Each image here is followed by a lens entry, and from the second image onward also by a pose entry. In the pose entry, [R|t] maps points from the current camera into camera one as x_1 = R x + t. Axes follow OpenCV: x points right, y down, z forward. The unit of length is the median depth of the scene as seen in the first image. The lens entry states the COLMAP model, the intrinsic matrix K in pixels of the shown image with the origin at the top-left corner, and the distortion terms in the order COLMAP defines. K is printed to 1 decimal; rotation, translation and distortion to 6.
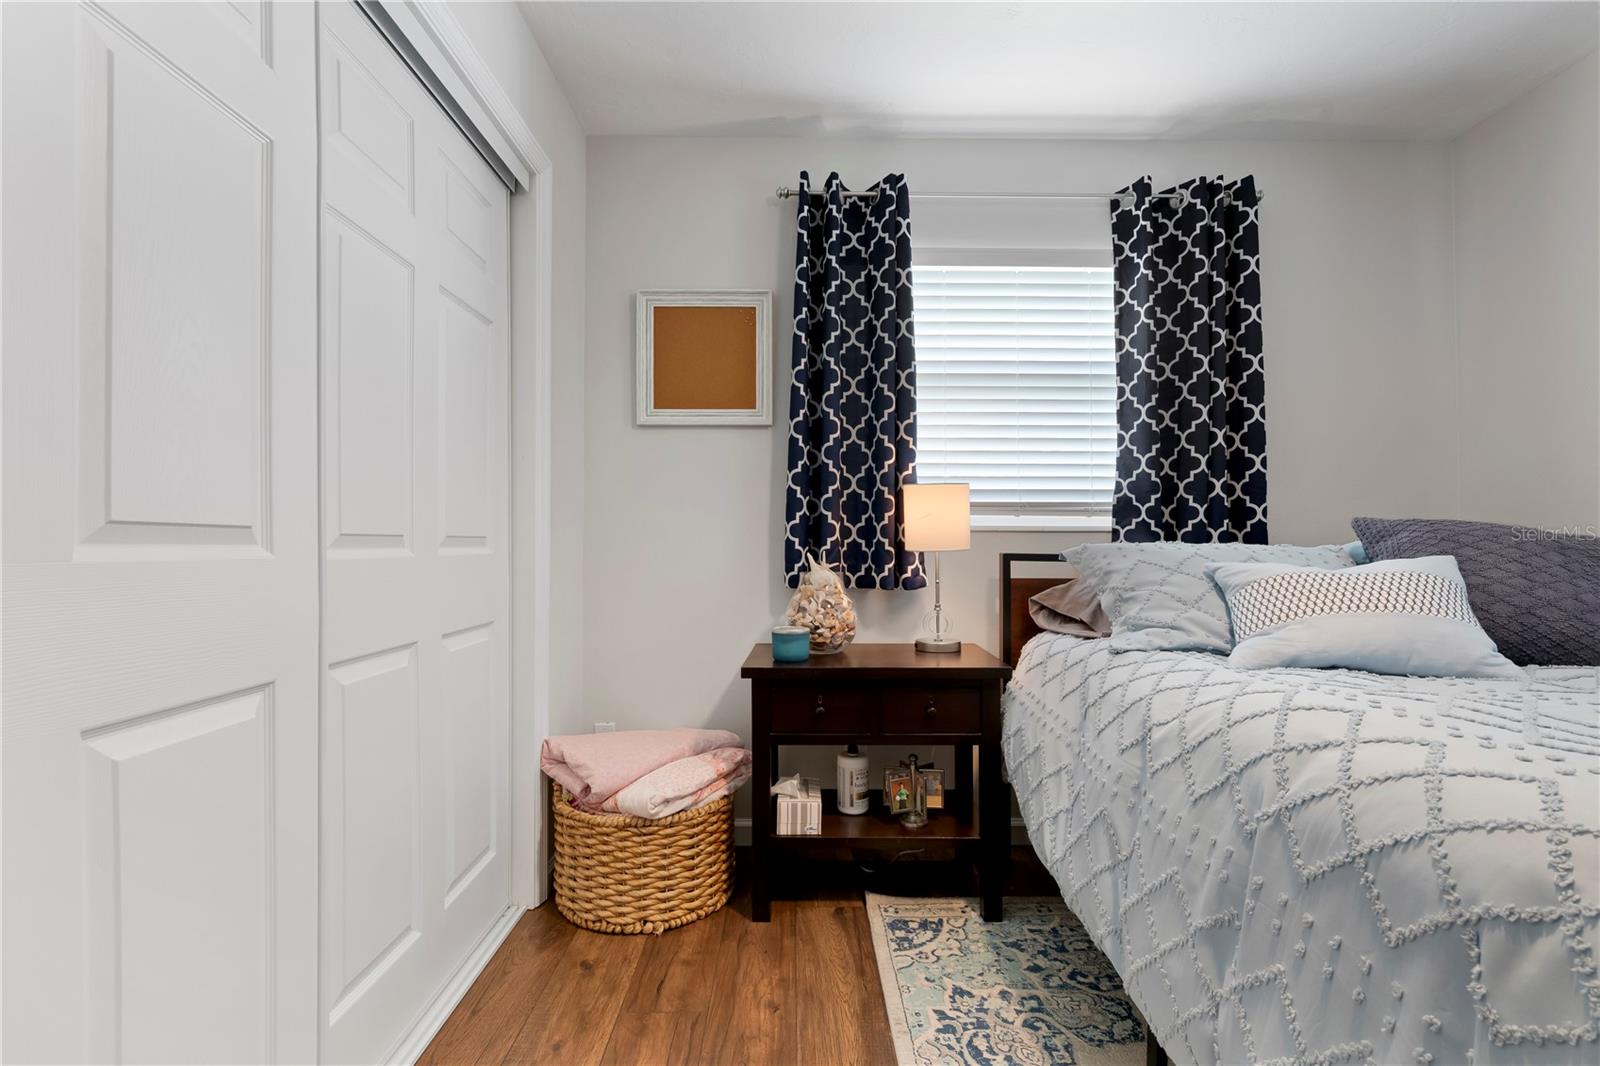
lens RADIAL K [[723.8, 0, 823.0], [0, 723.8, 535.5], [0, 0, 1]] dist [0.000195, 0.000972]
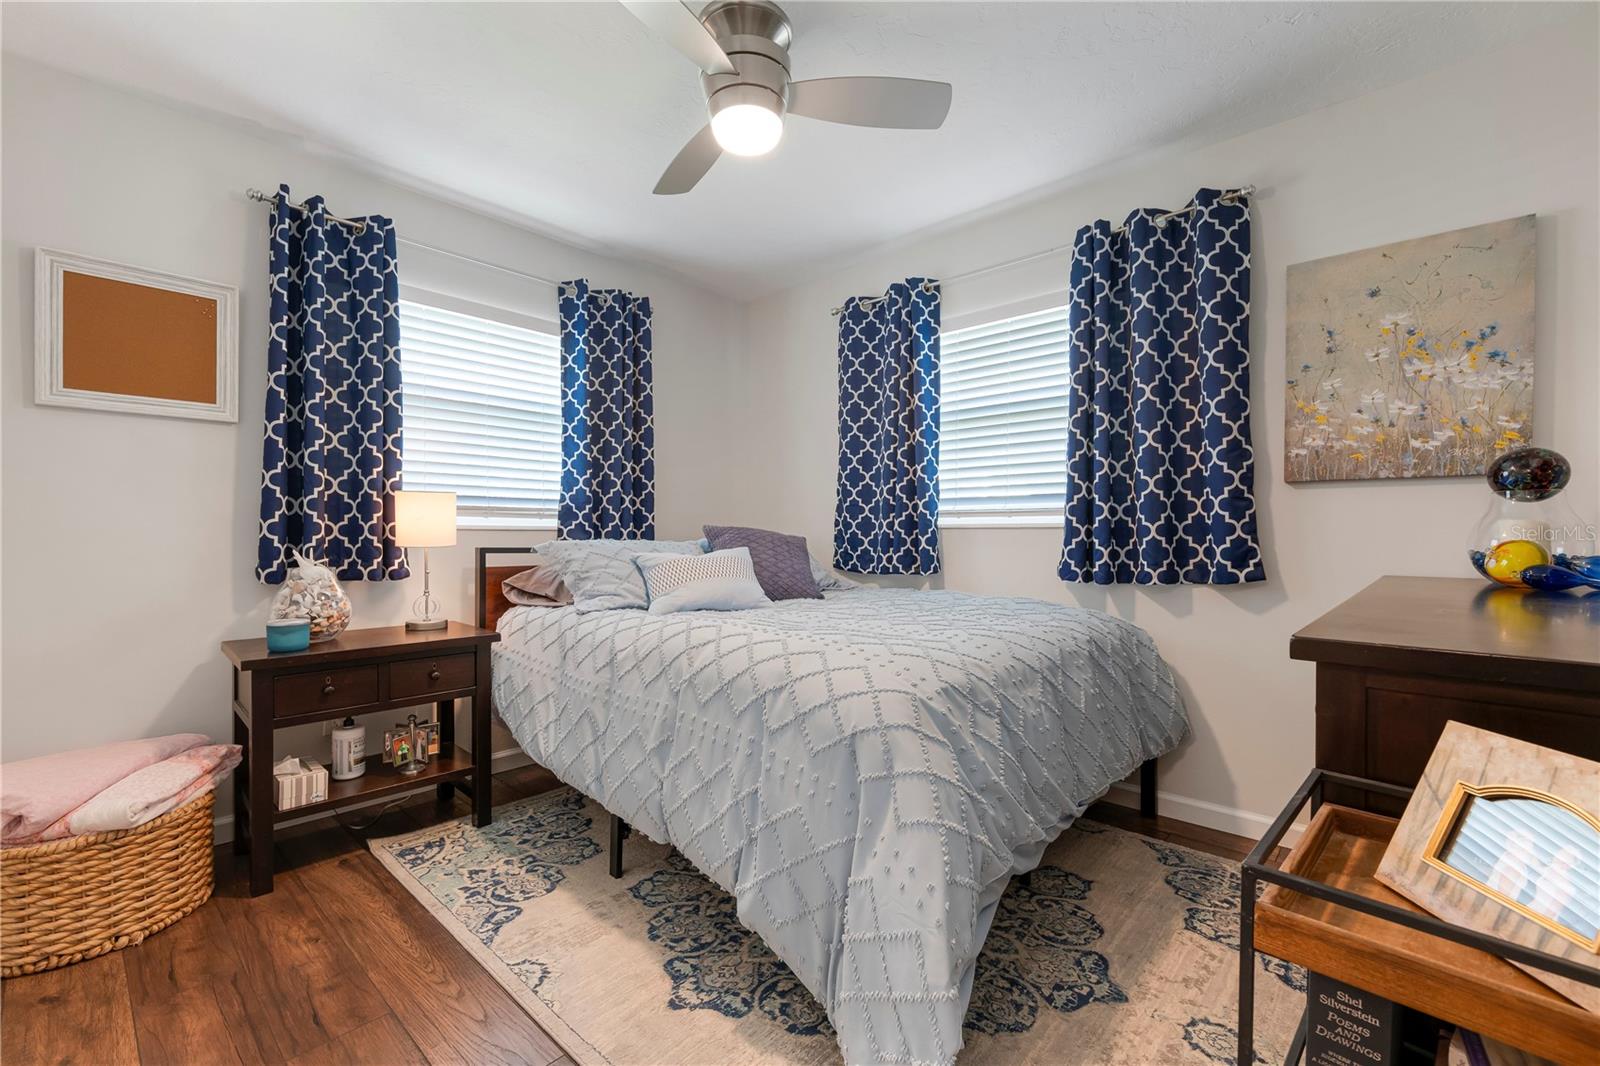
lens RADIAL K [[665.6, 0, 807.0], [0, 665.6, 537.5], [0, 0, 1]] dist [0.003271, -0.001092]
pose [[0.676543, -0.002901, 0.736398, -0.252195], [-0.013295, 0.999781, 0.016154, -0.022258], [-0.736283, -0.020719, 0.676356, -0.240011]]
